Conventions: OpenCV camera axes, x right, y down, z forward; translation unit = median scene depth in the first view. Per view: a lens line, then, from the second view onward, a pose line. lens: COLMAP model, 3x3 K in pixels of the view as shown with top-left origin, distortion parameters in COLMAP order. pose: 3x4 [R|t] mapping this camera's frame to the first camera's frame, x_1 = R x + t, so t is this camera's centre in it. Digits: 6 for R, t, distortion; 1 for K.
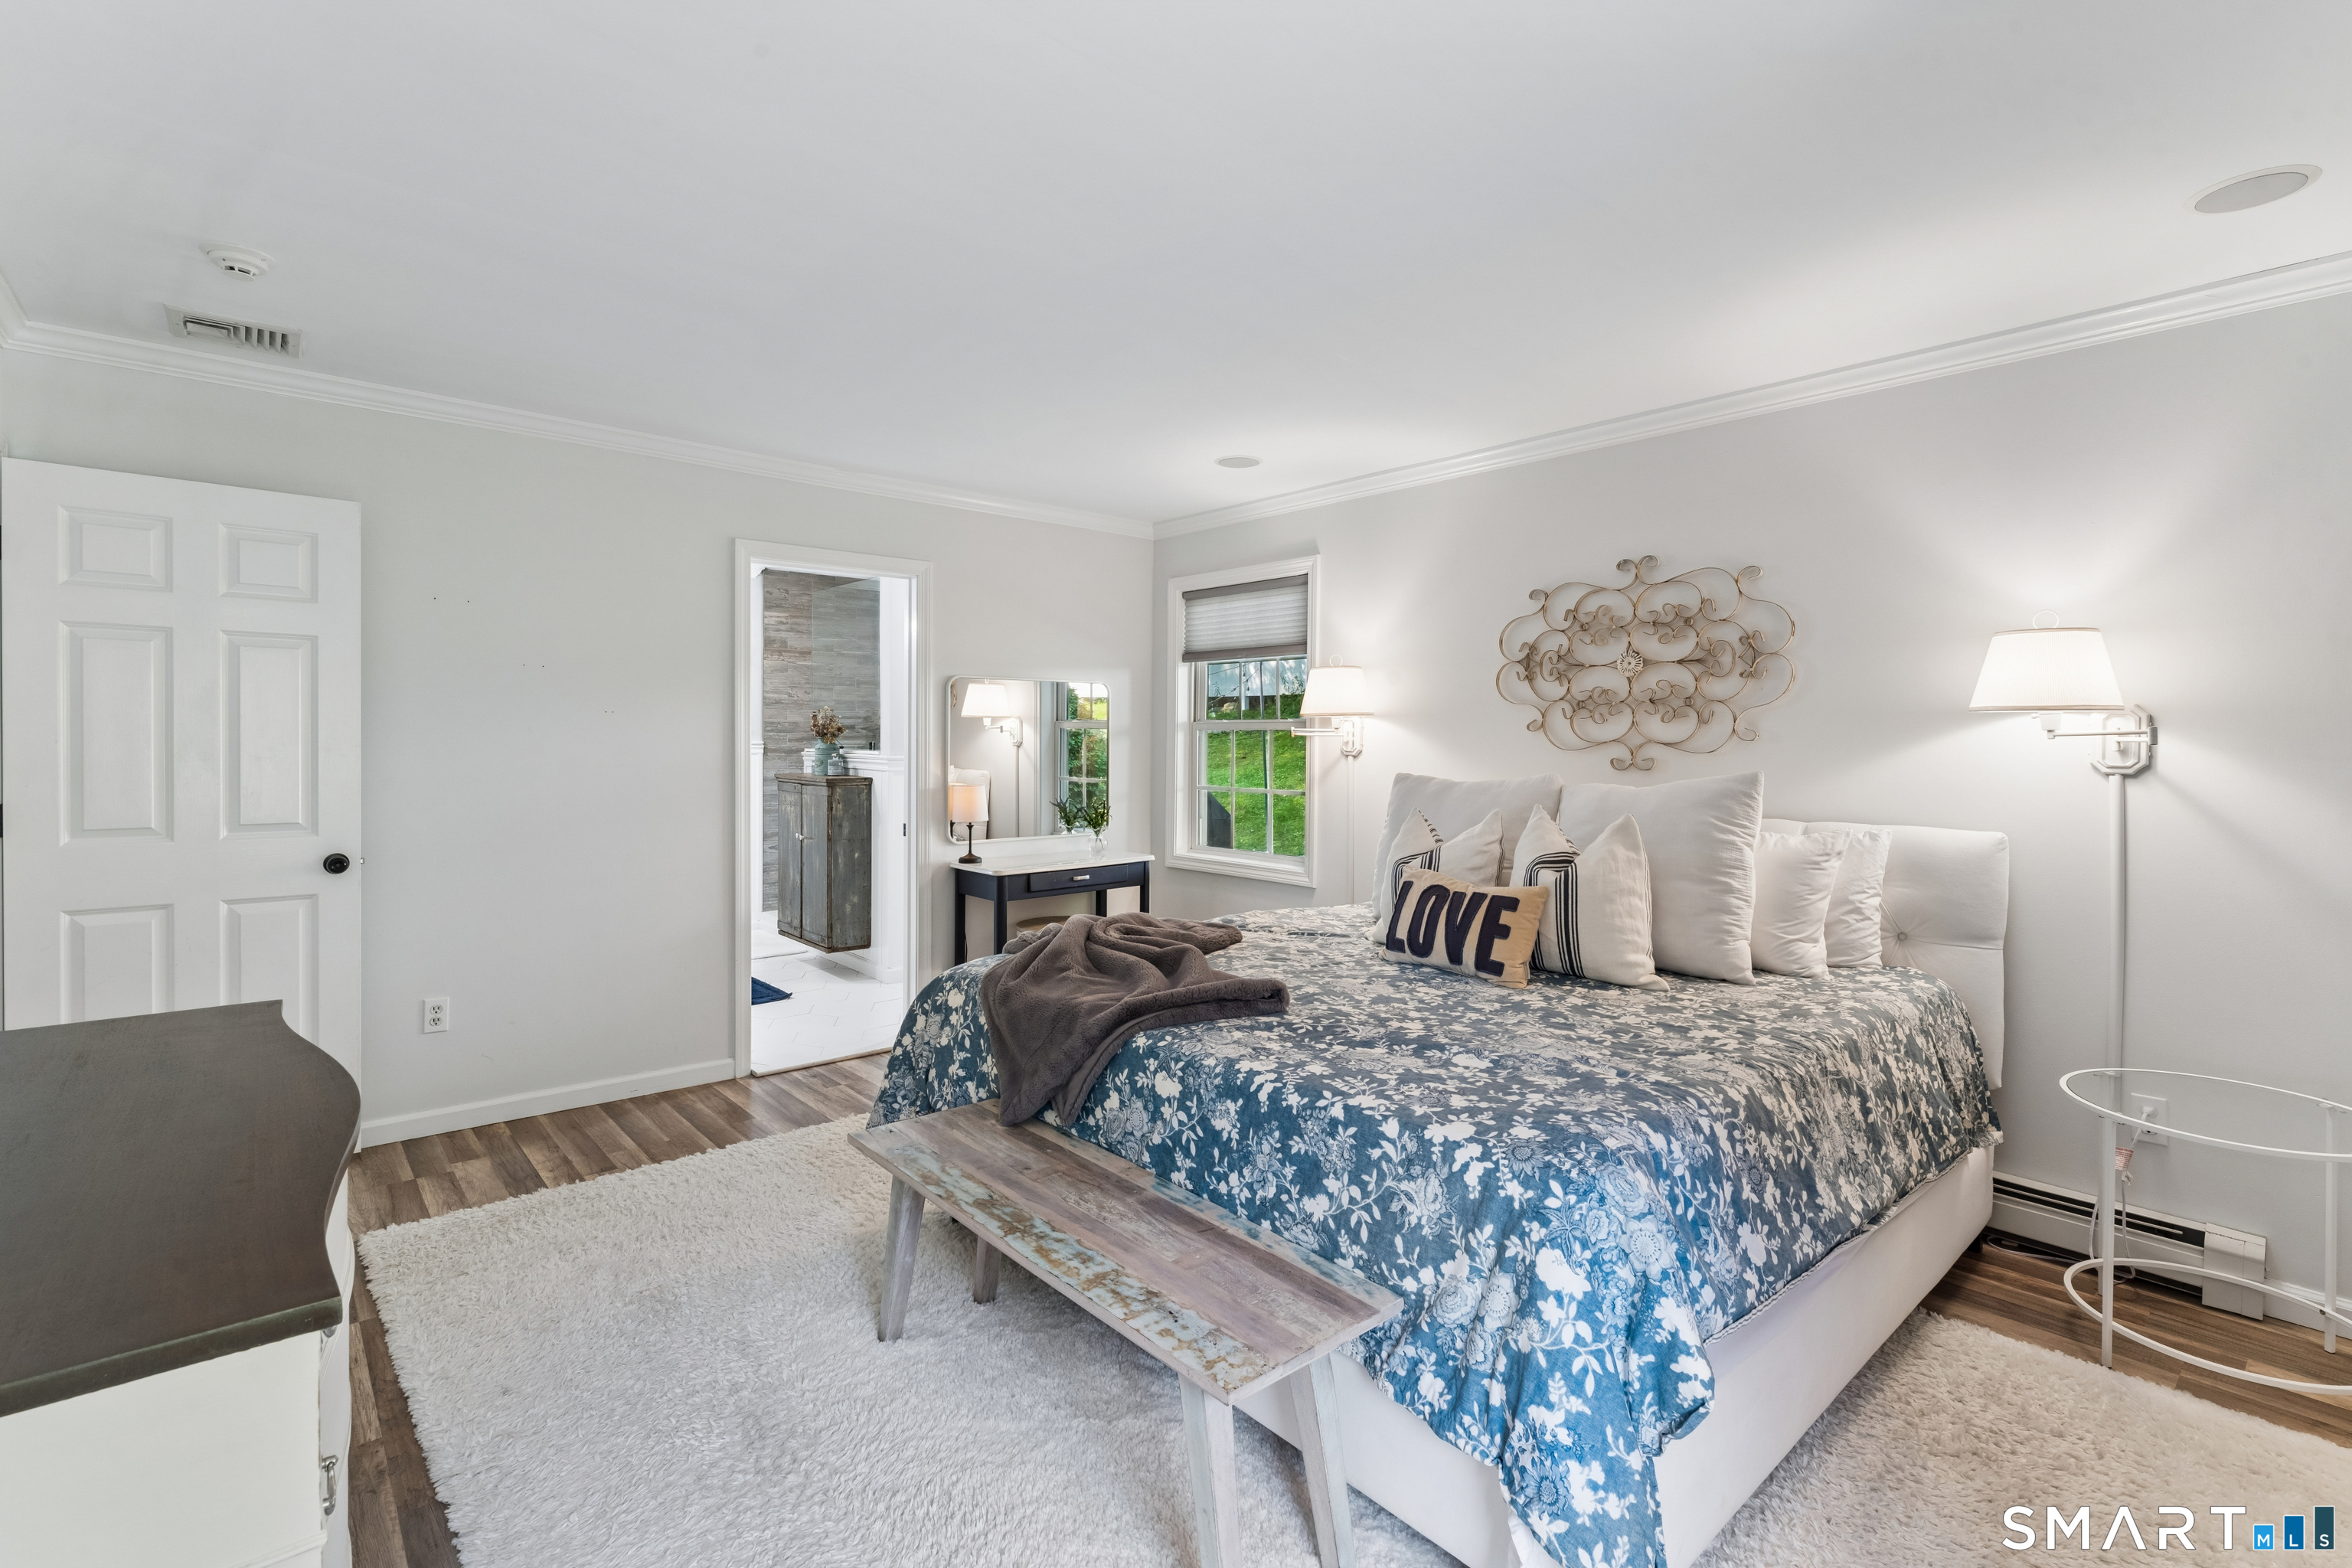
lens RADIAL K [[1083.6, 0, 1201.4], [0, 1083.6, 741.3], [0, 0, 1]] dist [0.000753, 0.000063]
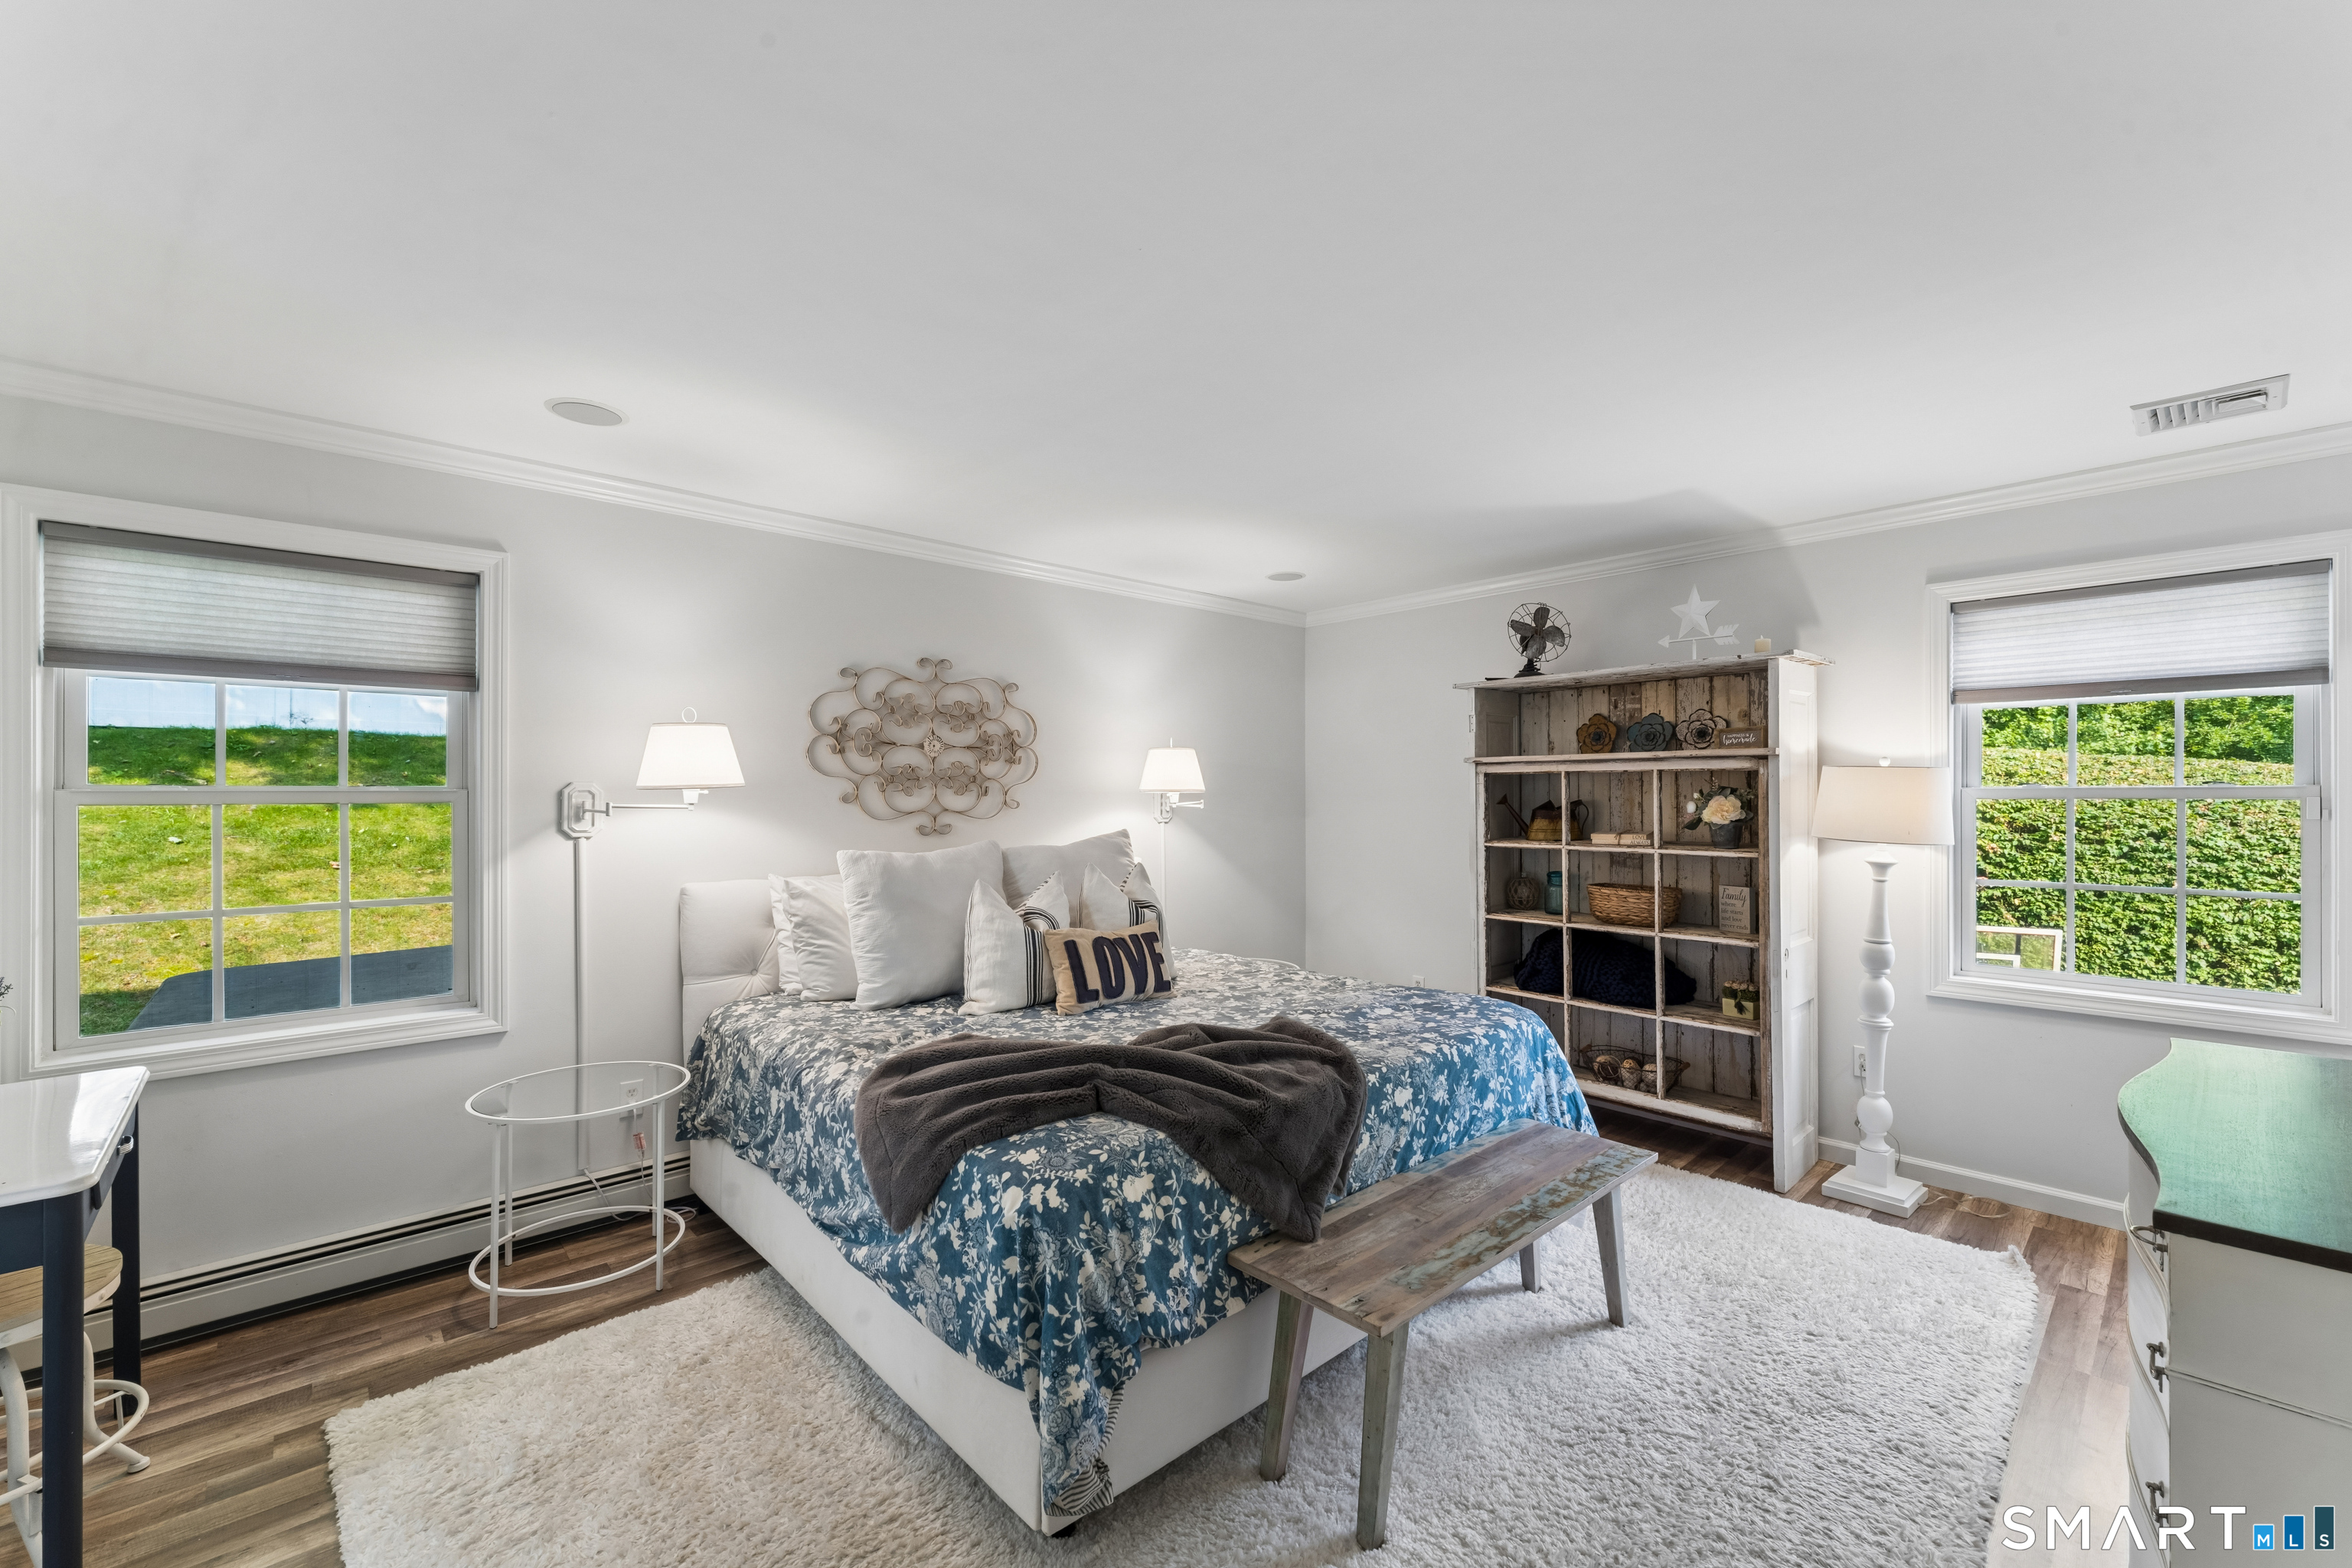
lens RADIAL K [[947.1, 0, 1178.1], [0, 947.1, 788.3], [0, 0, 1]] dist [-0.000514, -0.000940]
pose [[-0.013464, -0.000843, 0.999909, -0.859526], [0.004631, 0.999989, 0.000906, -0.031641], [-0.999899, 0.004643, -0.013460, 0.971739]]
